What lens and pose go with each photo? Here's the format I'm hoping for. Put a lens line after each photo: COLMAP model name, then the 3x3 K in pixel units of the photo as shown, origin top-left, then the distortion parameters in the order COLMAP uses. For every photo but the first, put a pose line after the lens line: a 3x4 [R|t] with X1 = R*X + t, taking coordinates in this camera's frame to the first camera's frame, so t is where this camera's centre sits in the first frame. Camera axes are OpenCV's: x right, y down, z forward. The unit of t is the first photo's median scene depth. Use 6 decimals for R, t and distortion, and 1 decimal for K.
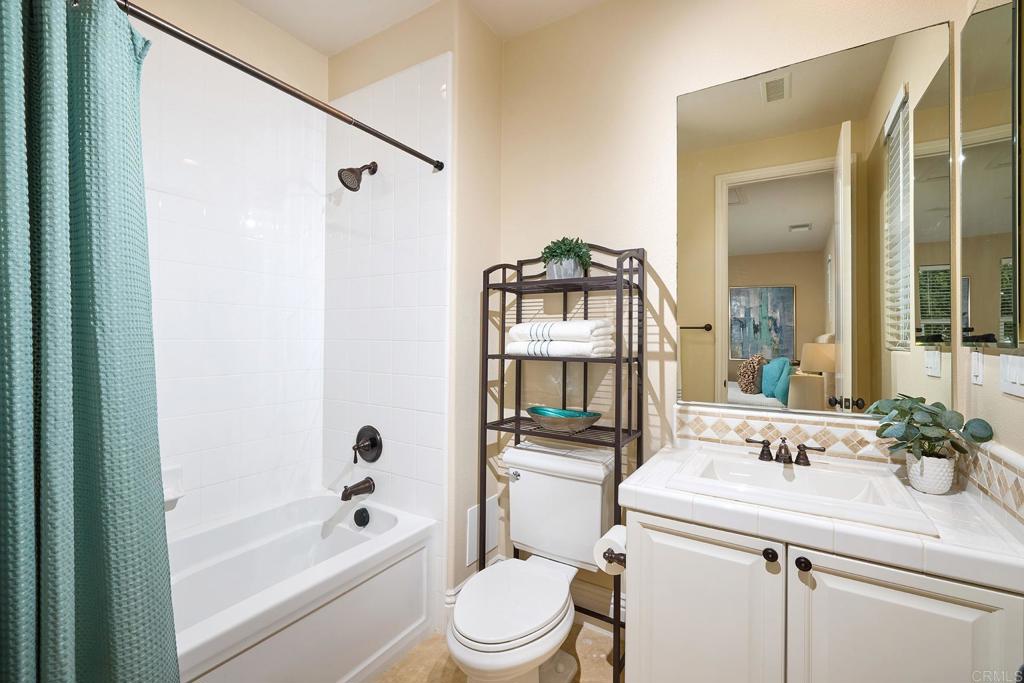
lens RADIAL K [[434.3, 0, 512.0], [0, 434.3, 341.5], [0, 0, 1]] dist [0.008056, -0.000113]
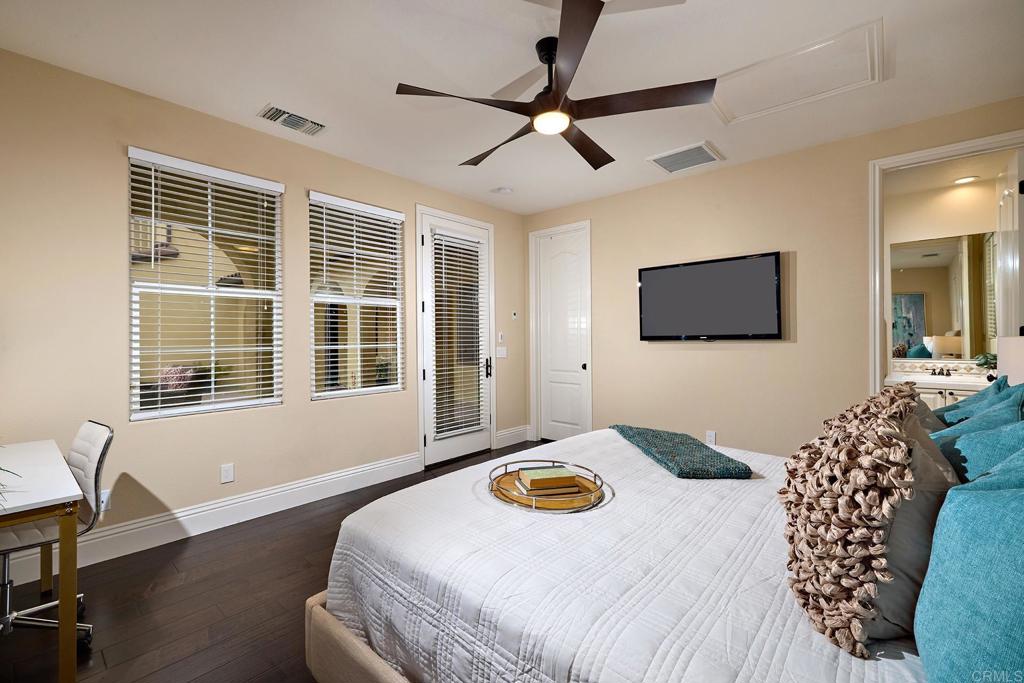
lens RADIAL K [[434.3, 0, 512.0], [0, 434.3, 341.5], [0, 0, 1]] dist [0.008056, -0.000113]
pose [[0.987119, -0.007565, -0.159810, -1.553883], [0.008596, 0.999946, 0.005757, -0.000317], [0.159758, -0.007056, 0.987131, -2.099831]]
